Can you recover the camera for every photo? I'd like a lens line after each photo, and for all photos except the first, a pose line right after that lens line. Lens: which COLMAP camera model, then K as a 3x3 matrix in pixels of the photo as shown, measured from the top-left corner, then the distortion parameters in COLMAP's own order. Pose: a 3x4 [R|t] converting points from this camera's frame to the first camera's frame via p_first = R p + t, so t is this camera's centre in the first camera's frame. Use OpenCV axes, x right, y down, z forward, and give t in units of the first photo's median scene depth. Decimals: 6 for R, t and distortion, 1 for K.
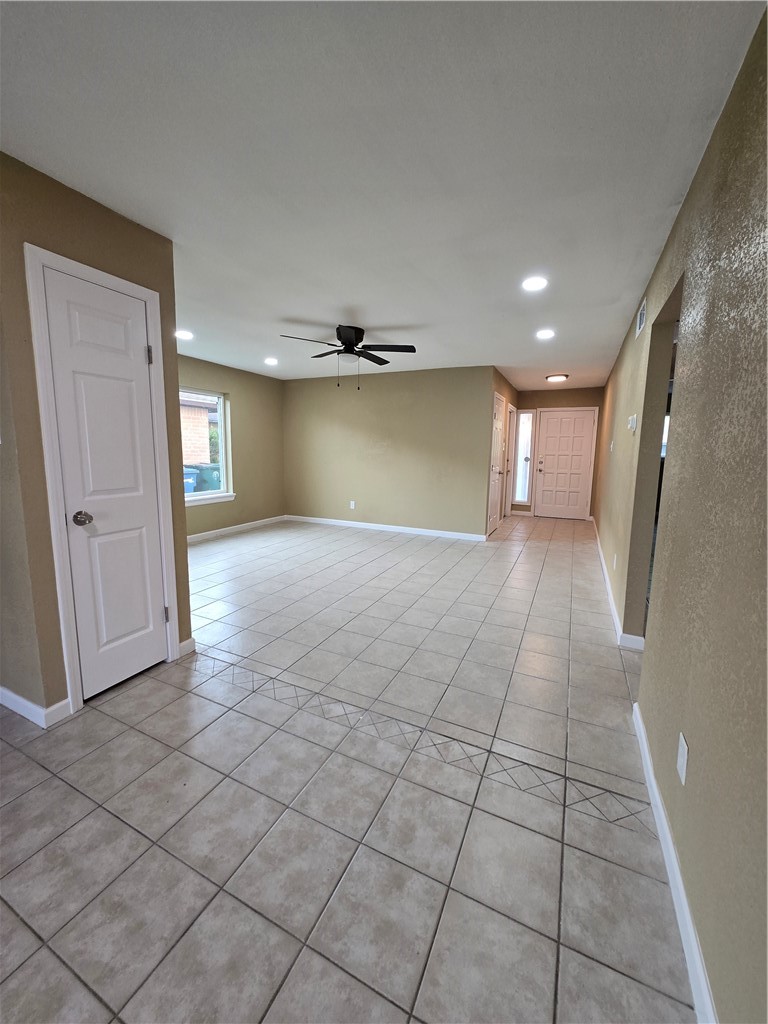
lens RADIAL K [[390.2, 0, 385.1], [0, 390.2, 500.8], [0, 0, 1]] dist [0.001579, -0.001754]
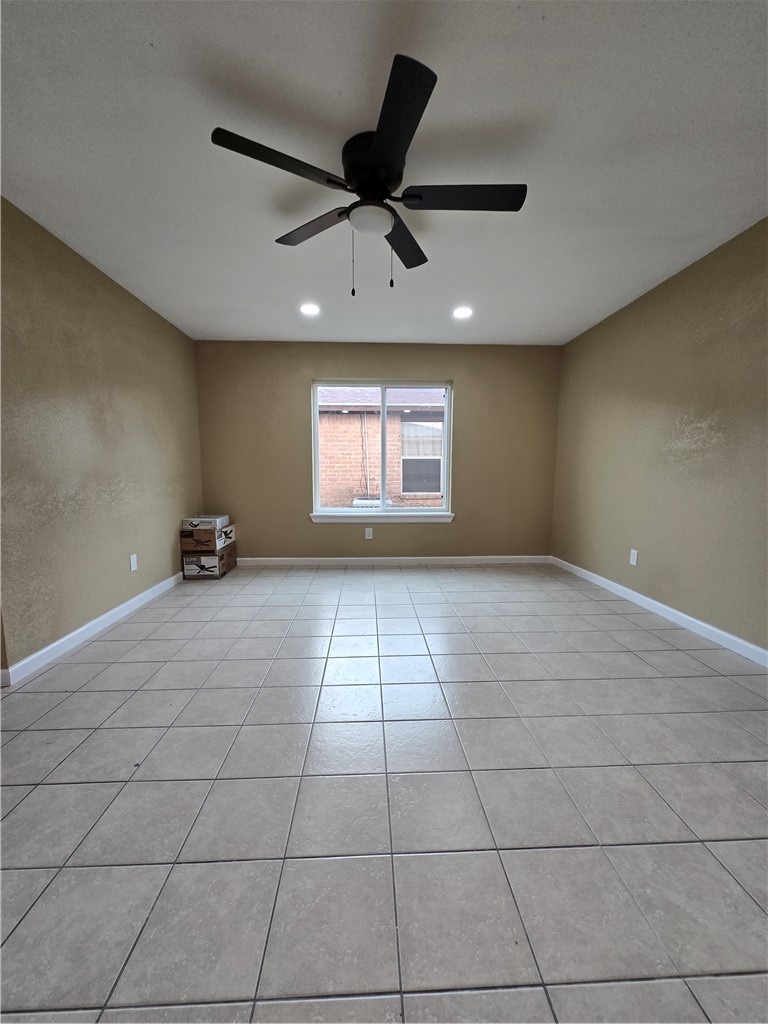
lens RADIAL K [[403.6, 0, 384.0], [0, 403.6, 512.0], [0, 0, 1]] dist [-0.000351, -0.000504]
pose [[0.476099, 0.074614, -0.876220, 0.244859], [-0.109404, 0.993679, 0.025171, -0.028670], [0.872560, 0.083878, 0.481253, 0.555639]]
